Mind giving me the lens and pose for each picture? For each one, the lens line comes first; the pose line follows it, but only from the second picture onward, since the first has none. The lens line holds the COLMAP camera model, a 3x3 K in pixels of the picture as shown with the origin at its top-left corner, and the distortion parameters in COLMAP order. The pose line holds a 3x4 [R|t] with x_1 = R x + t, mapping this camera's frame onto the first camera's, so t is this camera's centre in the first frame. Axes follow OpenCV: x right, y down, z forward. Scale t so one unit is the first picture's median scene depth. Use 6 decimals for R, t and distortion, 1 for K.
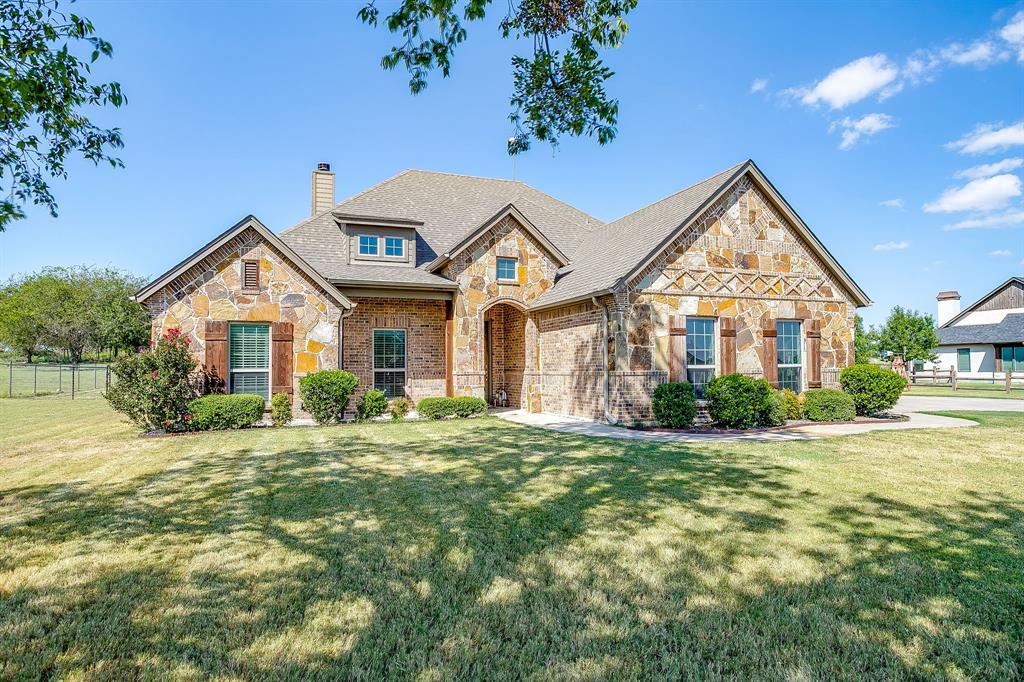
lens RADIAL K [[594.4, 0, 507.7], [0, 594.4, 331.9], [0, 0, 1]] dist [-0.063350, 0.000162]
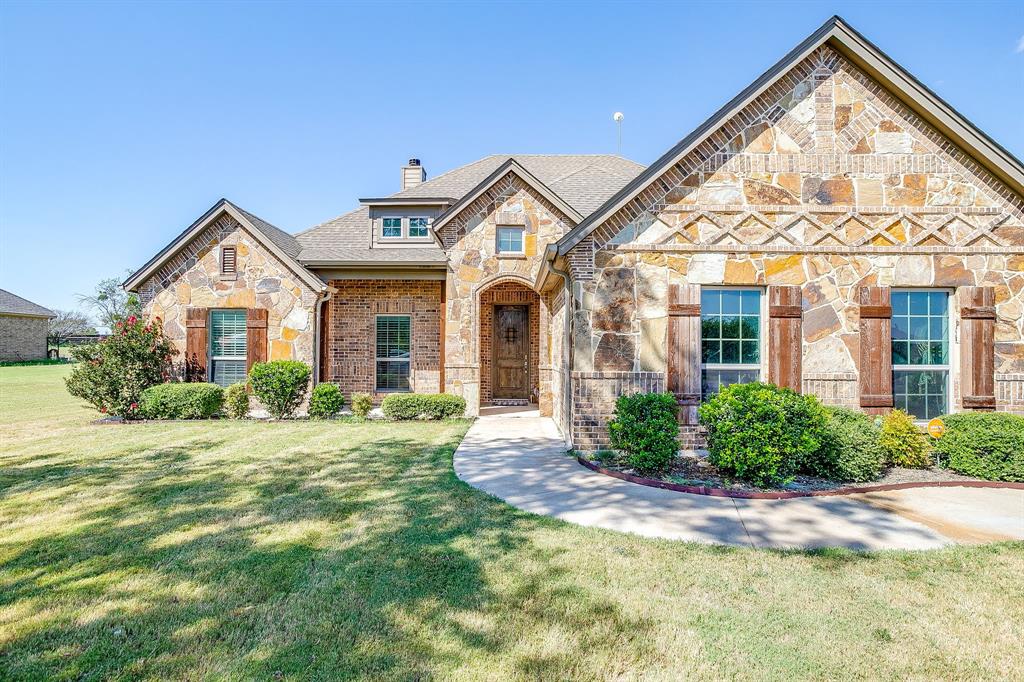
lens RADIAL K [[495.0, 0, 509.1], [0, 495.0, 338.3], [0, 0, 1]] dist [-0.065835, 0.032968]
pose [[0.923862, 0.004065, -0.382703, 0.300461], [0.007998, 0.999520, 0.029924, 0.011694], [0.382641, -0.030706, 0.923387, 0.425610]]
